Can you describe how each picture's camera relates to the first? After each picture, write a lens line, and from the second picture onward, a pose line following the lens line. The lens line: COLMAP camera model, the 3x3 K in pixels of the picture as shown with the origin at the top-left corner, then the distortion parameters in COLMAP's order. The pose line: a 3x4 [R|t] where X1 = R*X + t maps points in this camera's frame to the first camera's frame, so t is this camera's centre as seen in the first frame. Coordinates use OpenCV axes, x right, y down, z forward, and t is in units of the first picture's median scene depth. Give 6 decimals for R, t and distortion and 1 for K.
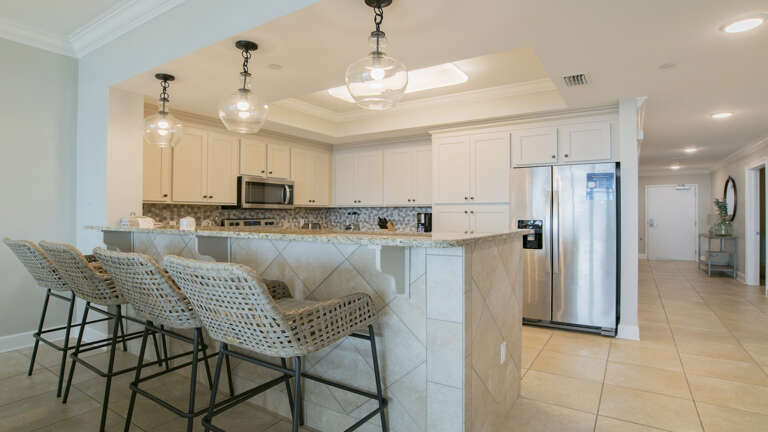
lens RADIAL K [[395.6, 0, 381.7], [0, 395.6, 214.6], [0, 0, 1]] dist [-0.029909, -0.000070]
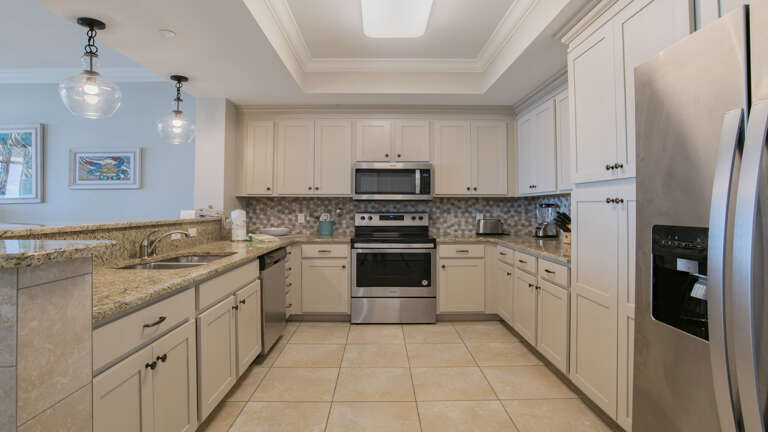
lens RADIAL K [[395.6, 0, 382.5], [0, 395.6, 202.4], [0, 0, 1]] dist [-0.029909, -0.000070]
pose [[0.551894, -0.009301, -0.833862, 0.372439], [-0.000826, 0.999931, -0.011700, -0.000675], [0.833914, 0.007146, 0.551848, 0.511316]]
